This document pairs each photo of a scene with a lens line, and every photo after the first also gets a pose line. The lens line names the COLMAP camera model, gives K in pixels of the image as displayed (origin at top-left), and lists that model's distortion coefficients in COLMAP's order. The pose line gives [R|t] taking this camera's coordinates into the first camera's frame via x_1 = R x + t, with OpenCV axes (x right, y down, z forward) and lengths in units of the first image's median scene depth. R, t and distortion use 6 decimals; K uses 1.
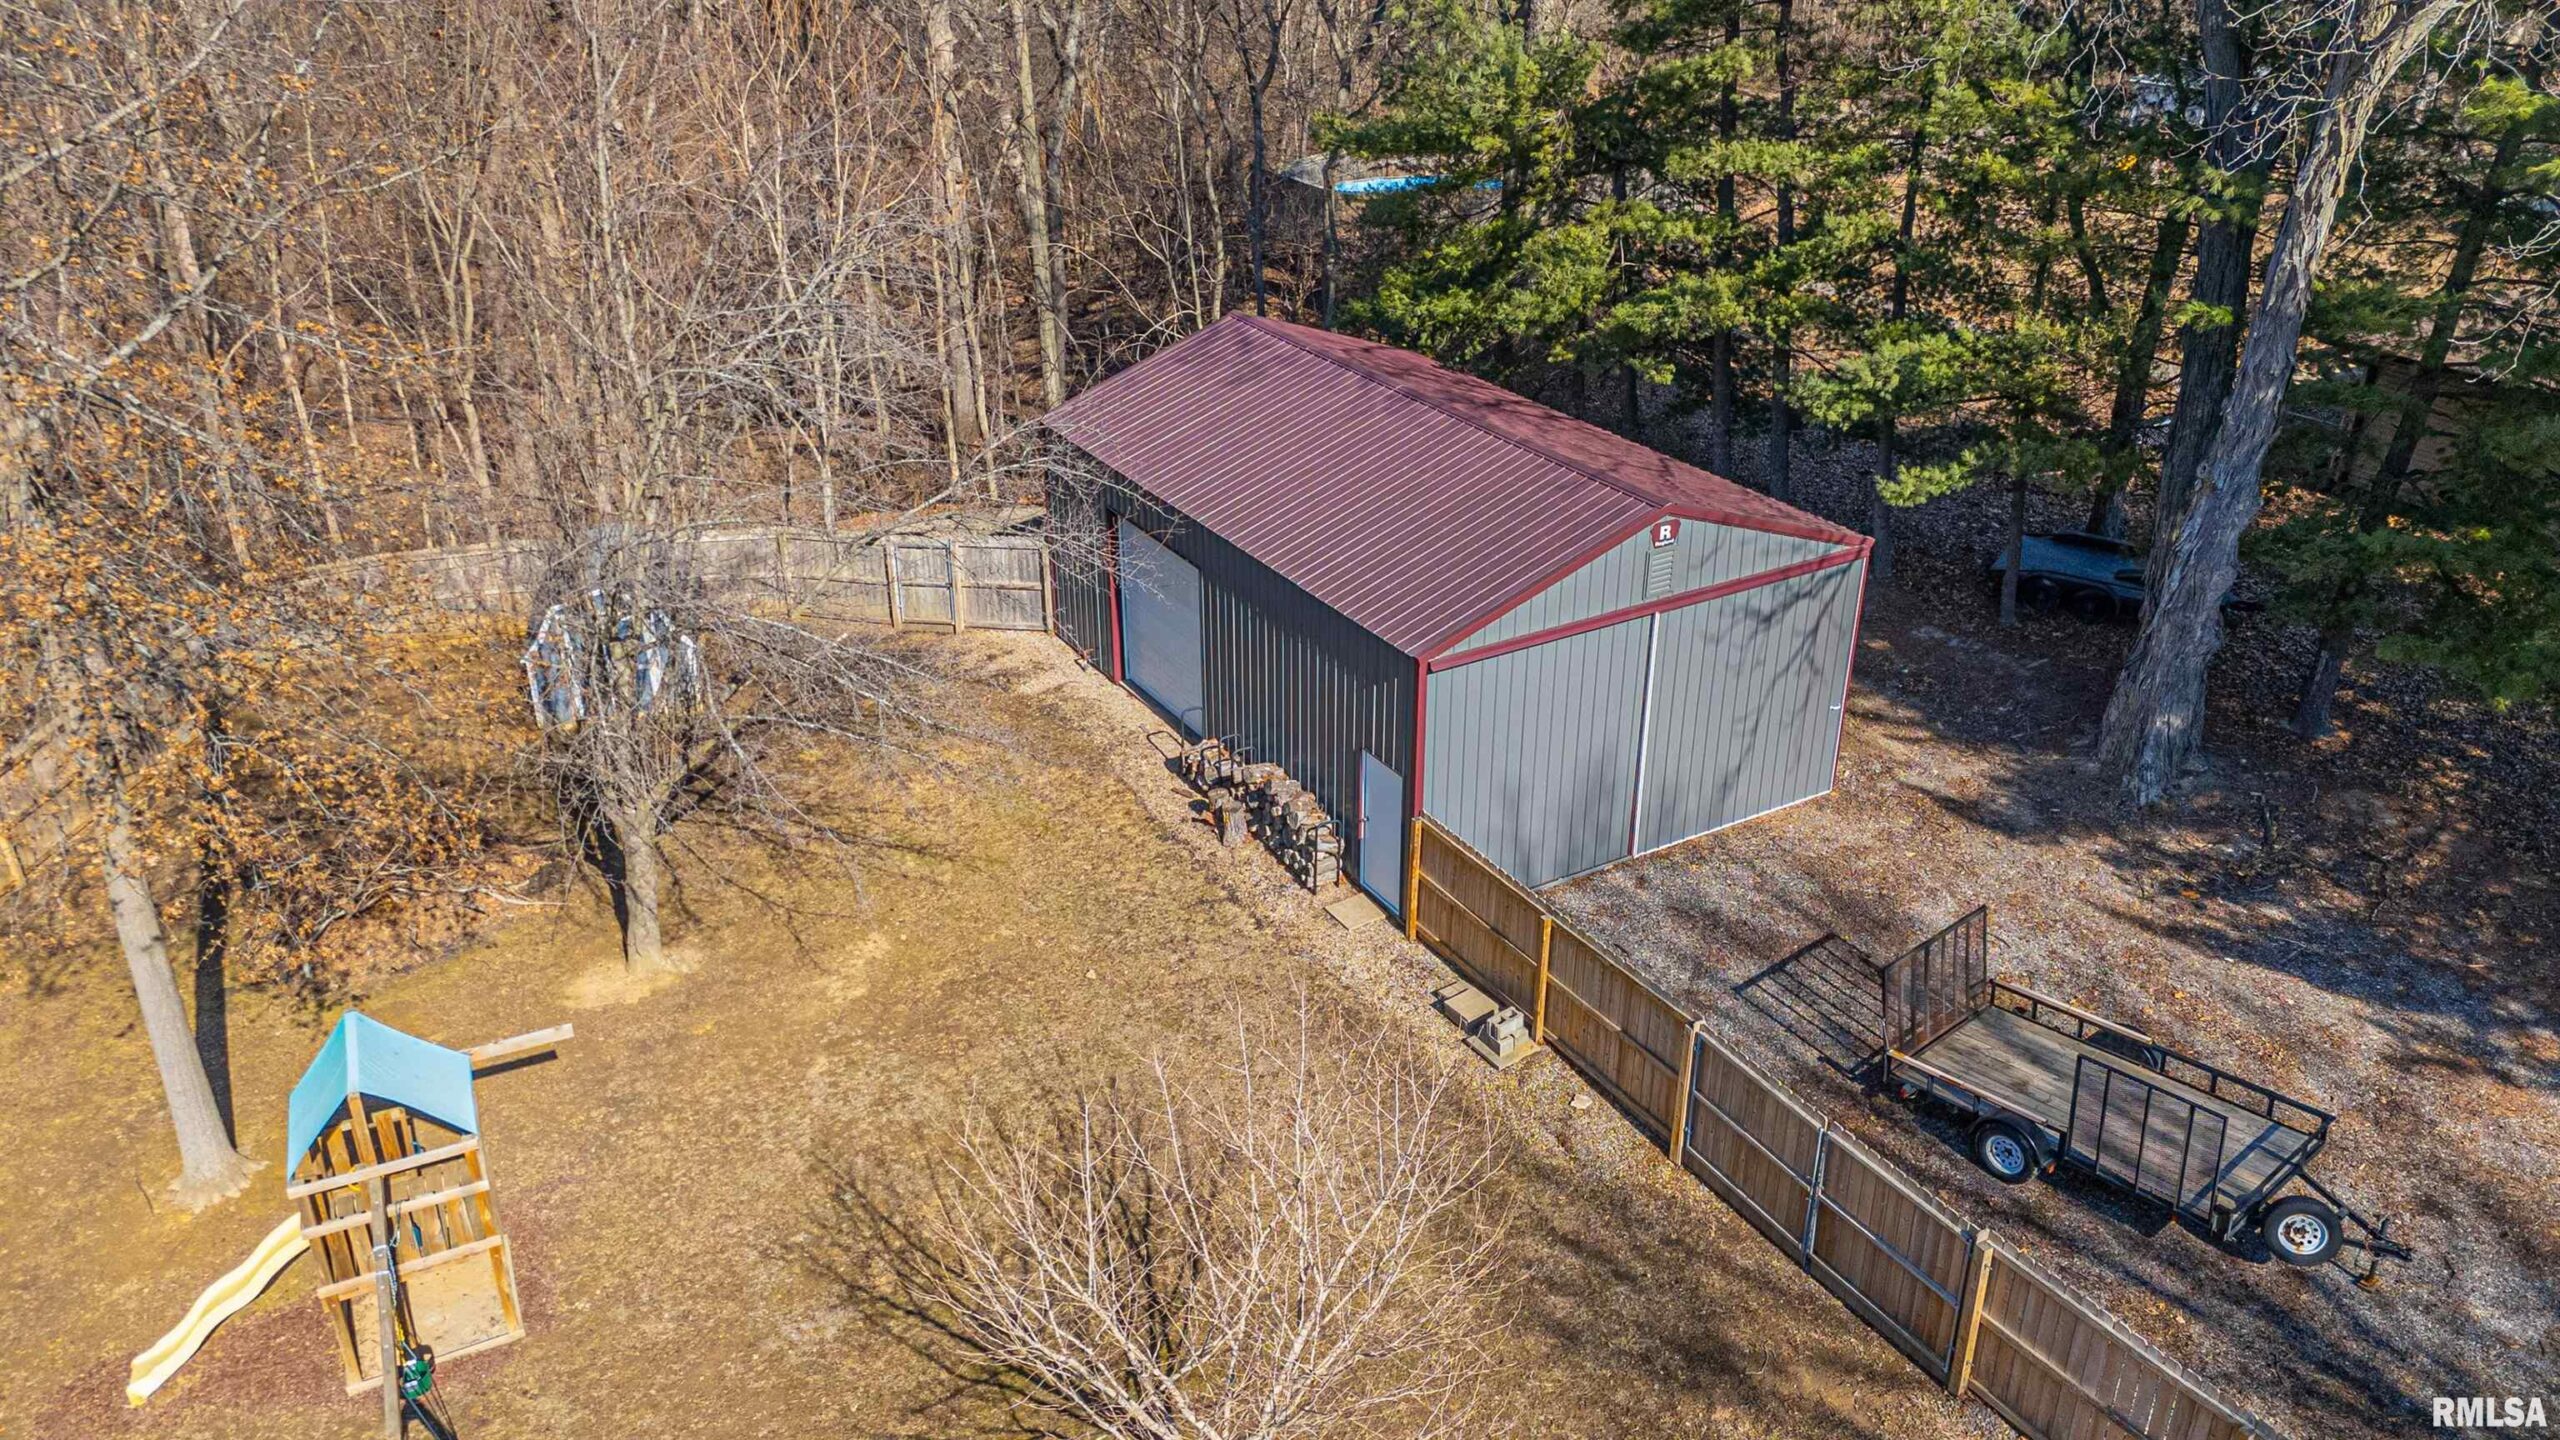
lens RADIAL K [[1851.6, 0, 1280.0], [0, 1851.6, 720.0], [0, 0, 1]] dist [0.106809, -0.123532]
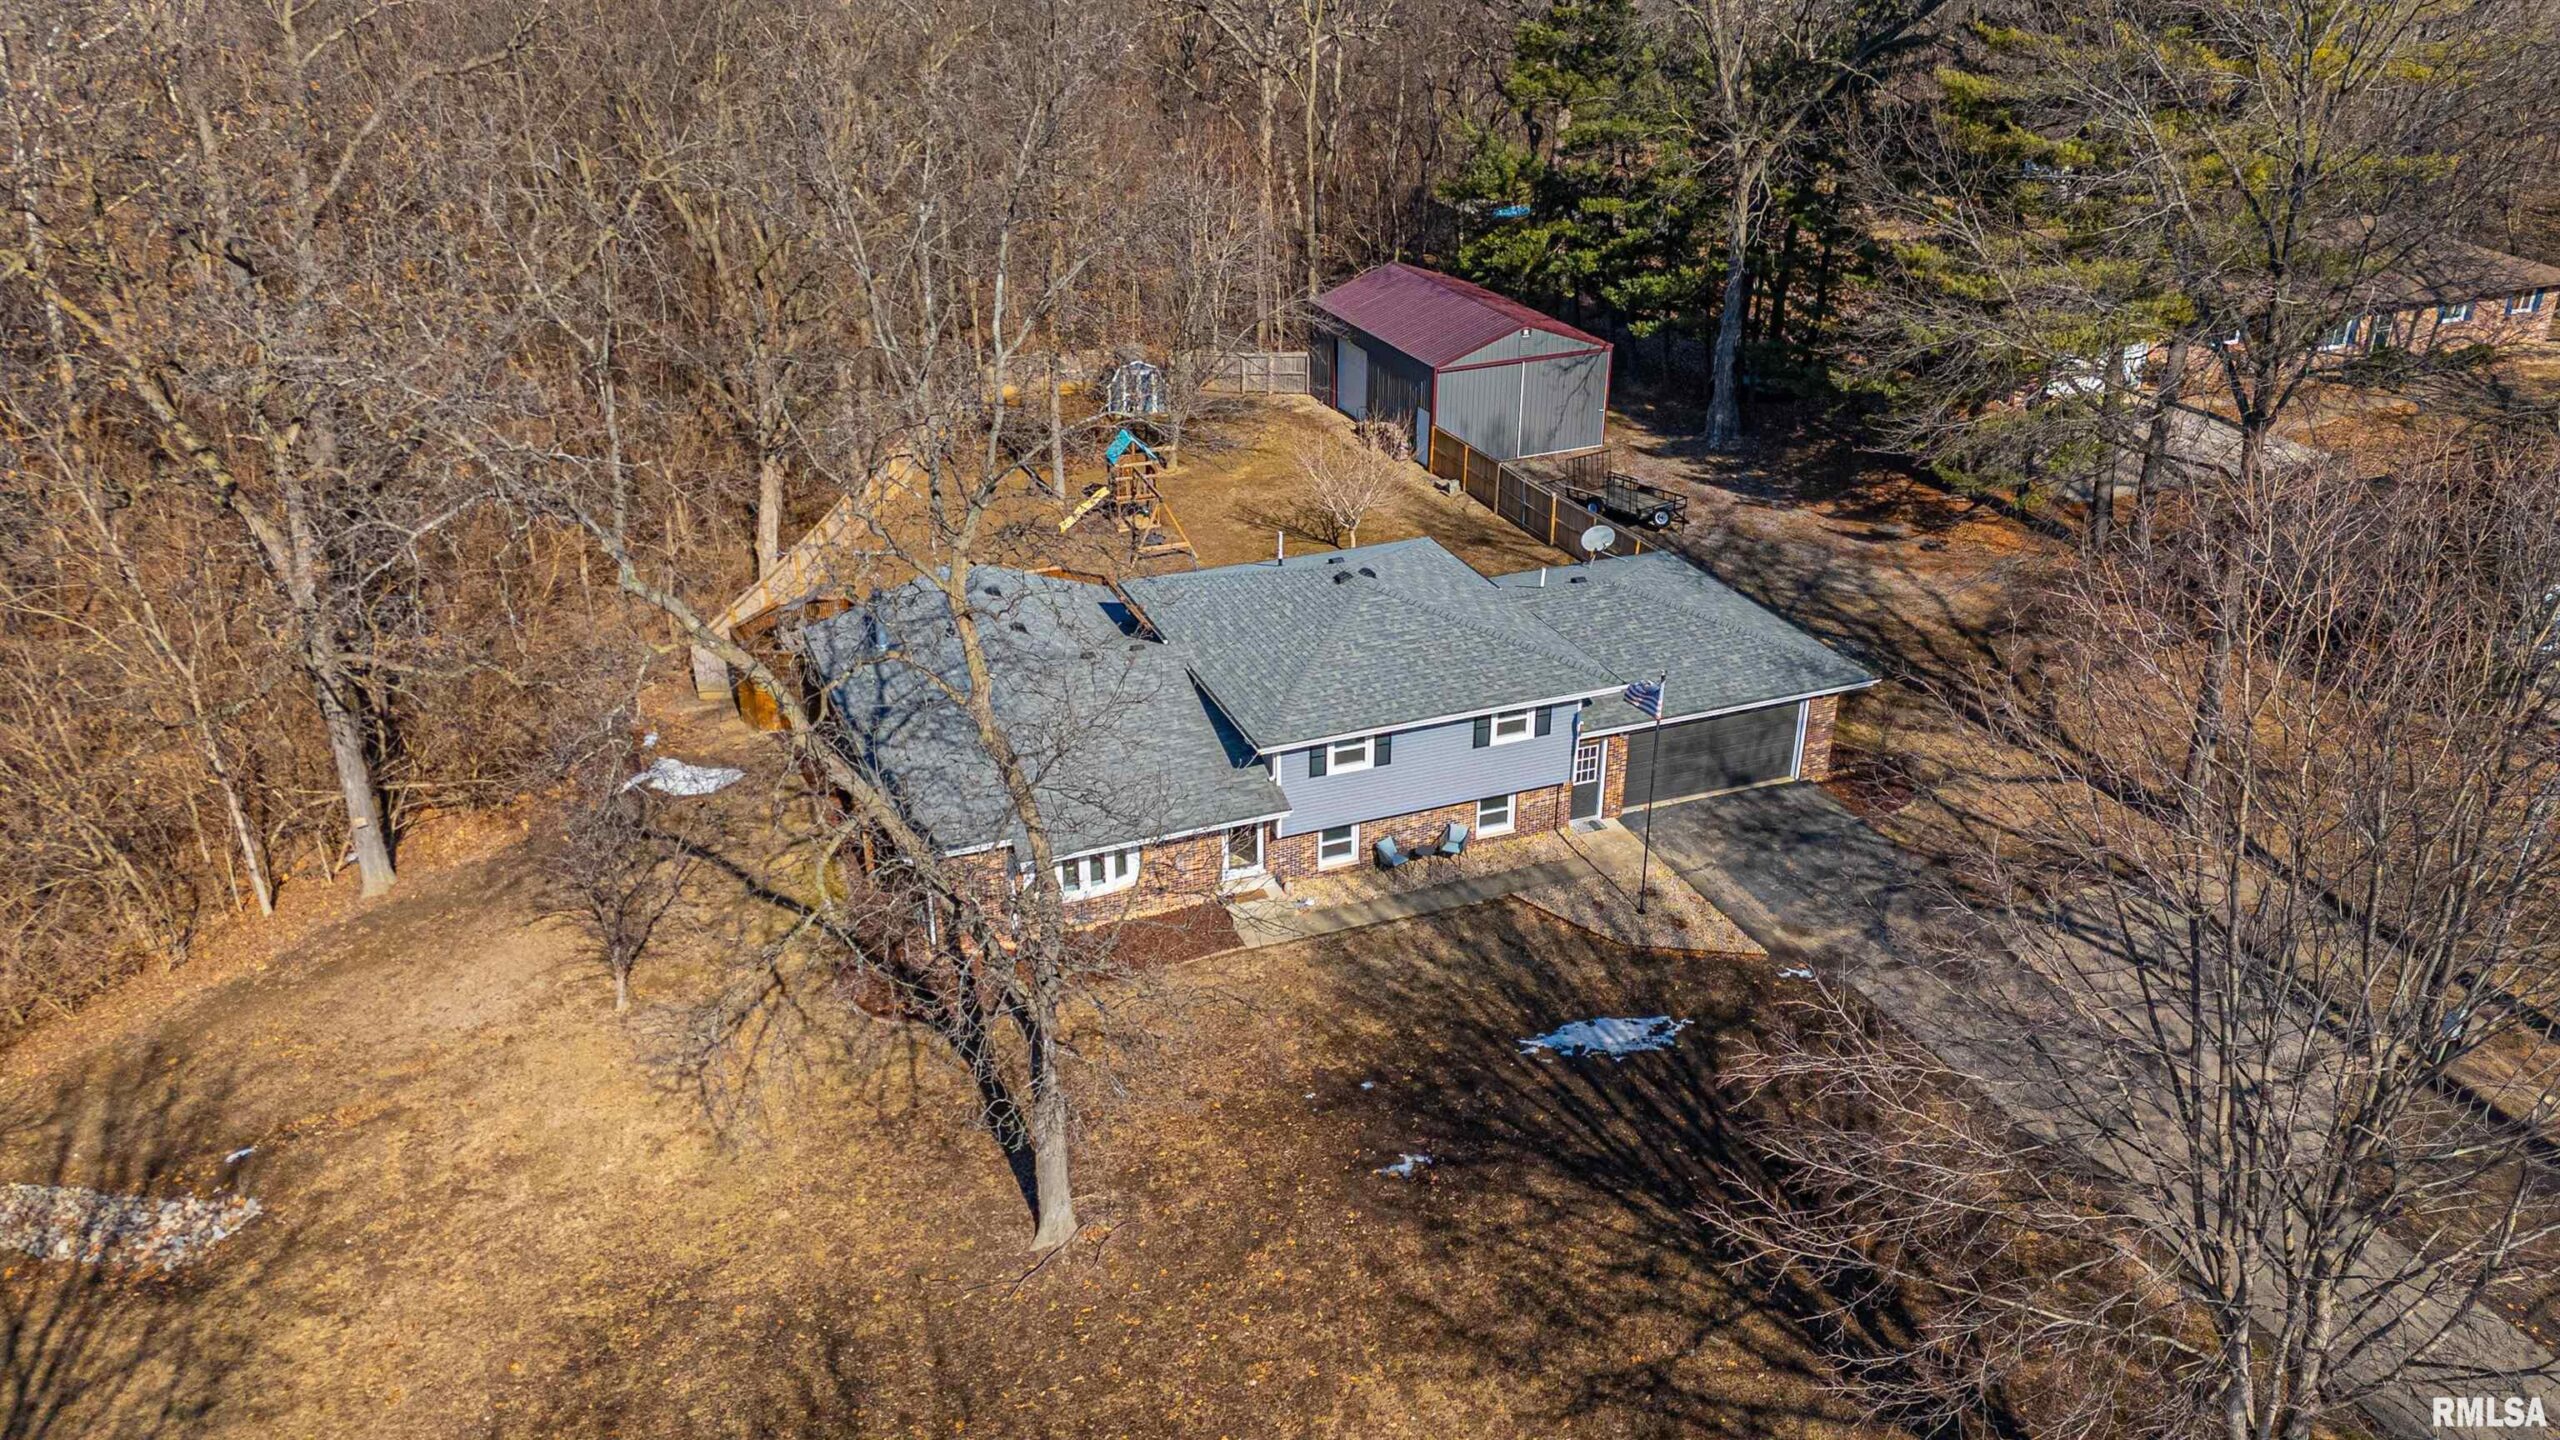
lens RADIAL K [[1851.6, 0, 1280.0], [0, 1851.6, 720.0], [0, 0, 1]] dist [0.106809, -0.123532]
pose [[0.991612, 0.059008, -0.114991, 0.185508], [-0.059797, 0.998205, -0.003416, 0.503427], [0.114583, 0.010263, 0.993361, -1.816095]]
